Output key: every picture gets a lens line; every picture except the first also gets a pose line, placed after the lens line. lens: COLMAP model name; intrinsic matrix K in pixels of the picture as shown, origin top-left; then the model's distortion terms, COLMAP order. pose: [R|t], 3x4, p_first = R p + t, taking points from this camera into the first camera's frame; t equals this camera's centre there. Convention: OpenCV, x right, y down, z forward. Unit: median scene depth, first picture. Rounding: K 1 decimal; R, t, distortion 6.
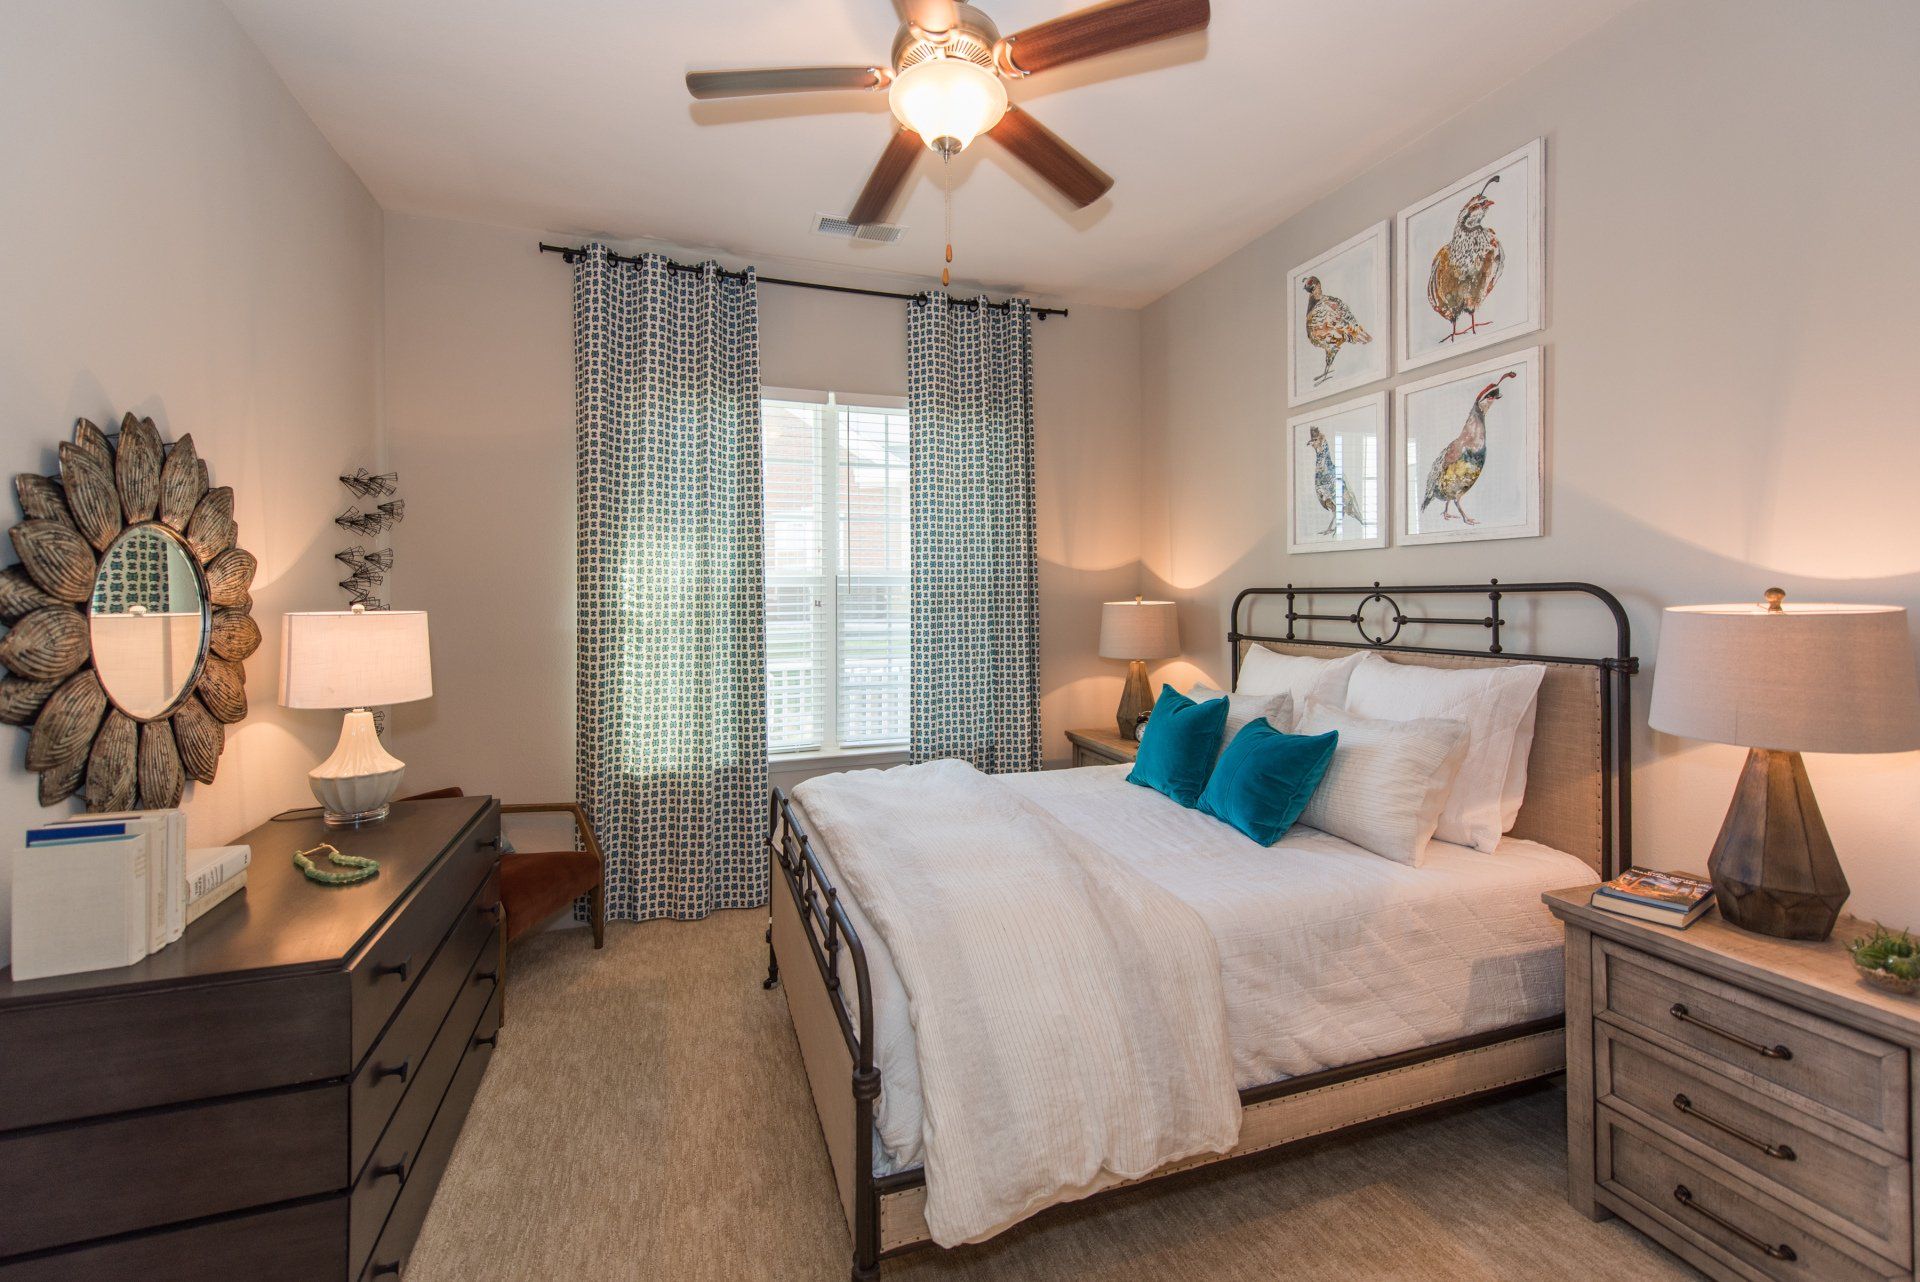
lens RADIAL K [[805.2, 0, 944.1], [0, 805.2, 608.9], [0, 0, 1]] dist [0.002593, 0.000417]
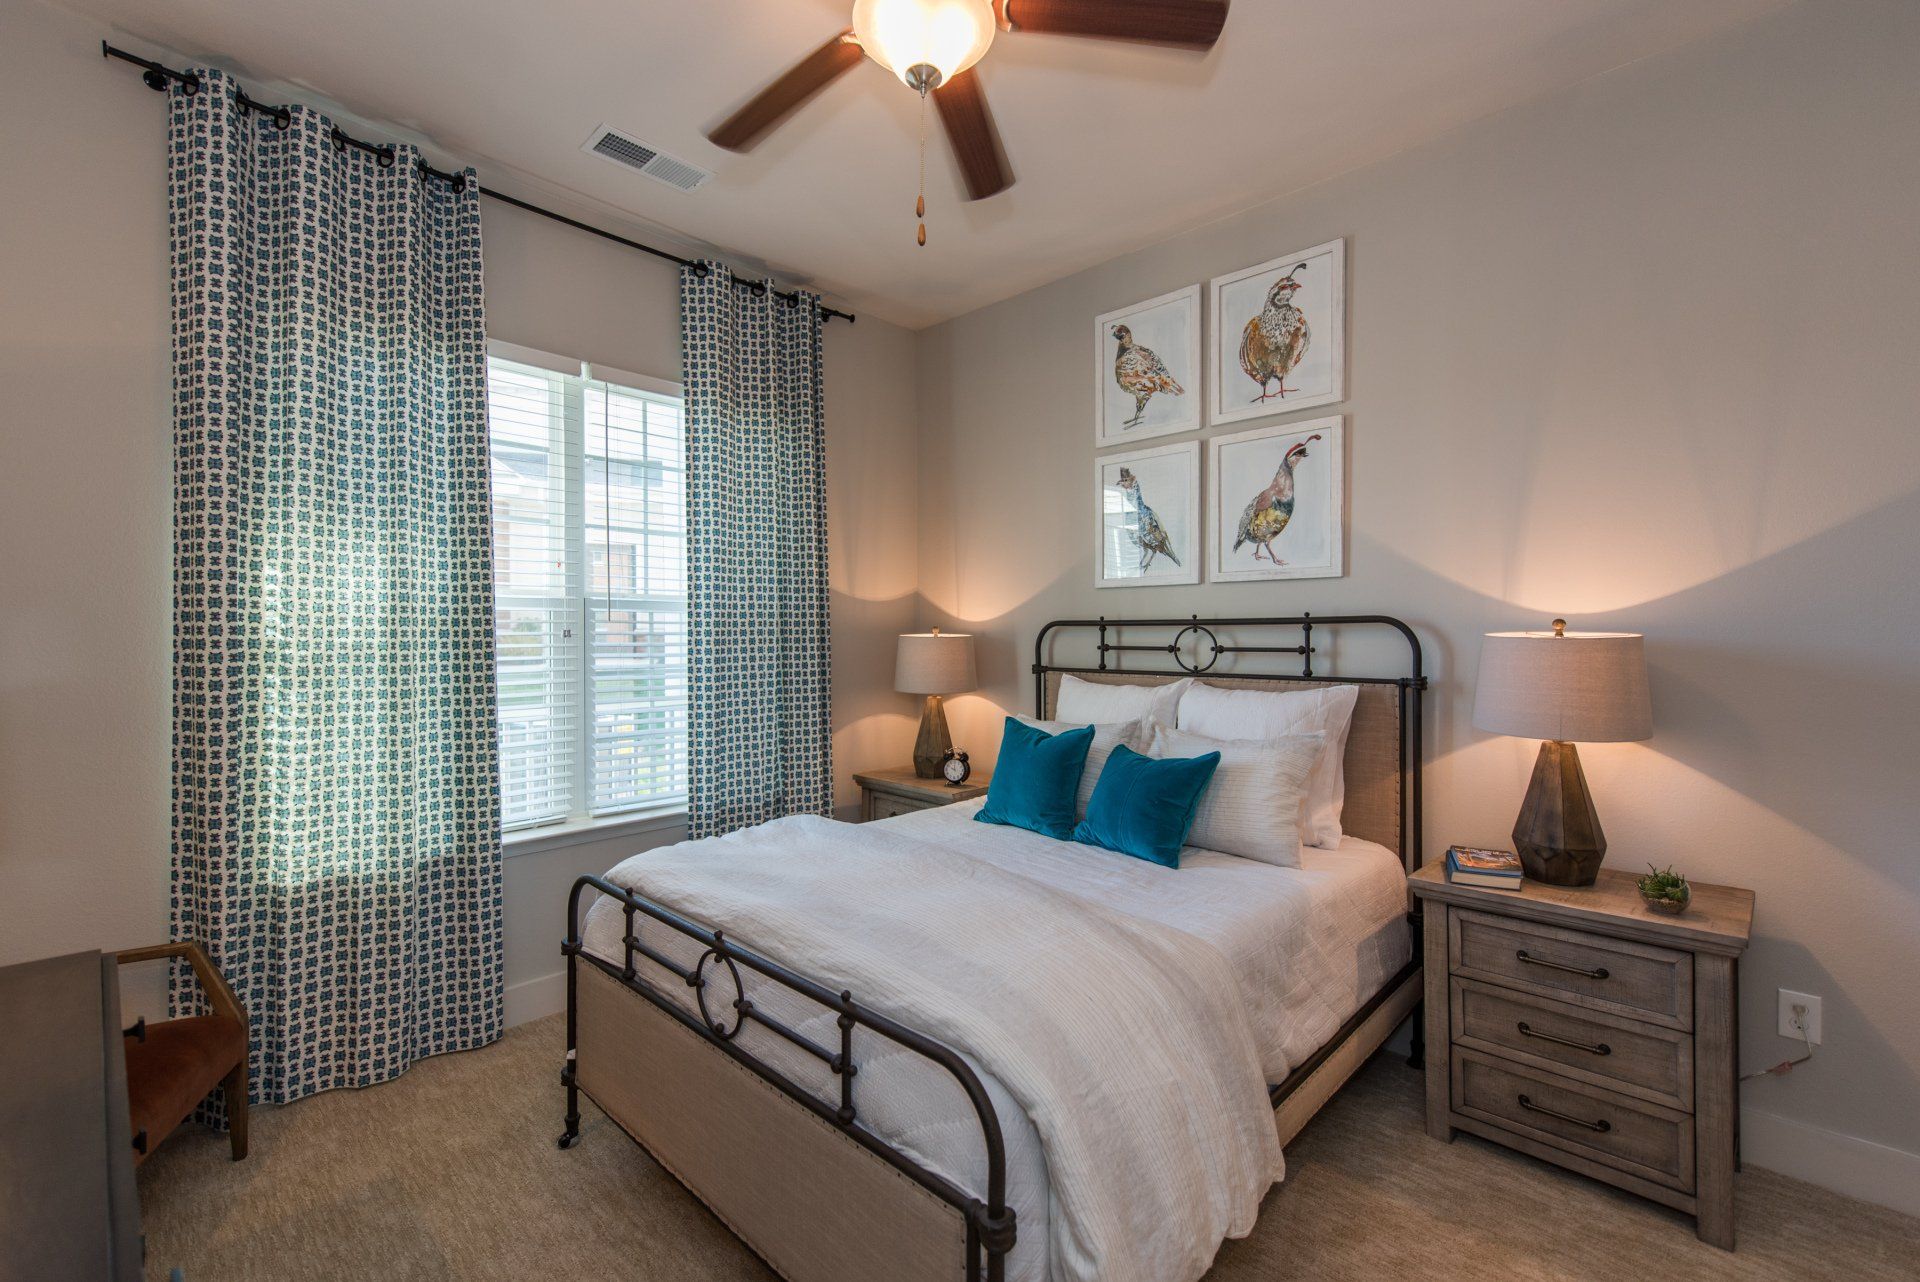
lens RADIAL K [[822.4, 0, 960.3], [0, 822.4, 652.7], [0, 0, 1]] dist [0.007129, 0.000117]
pose [[0.880463, -0.002253, 0.474110, -0.239477], [0.001022, 0.999995, 0.002855, 0.012615], [-0.474114, -0.002030, 0.880461, 0.150280]]
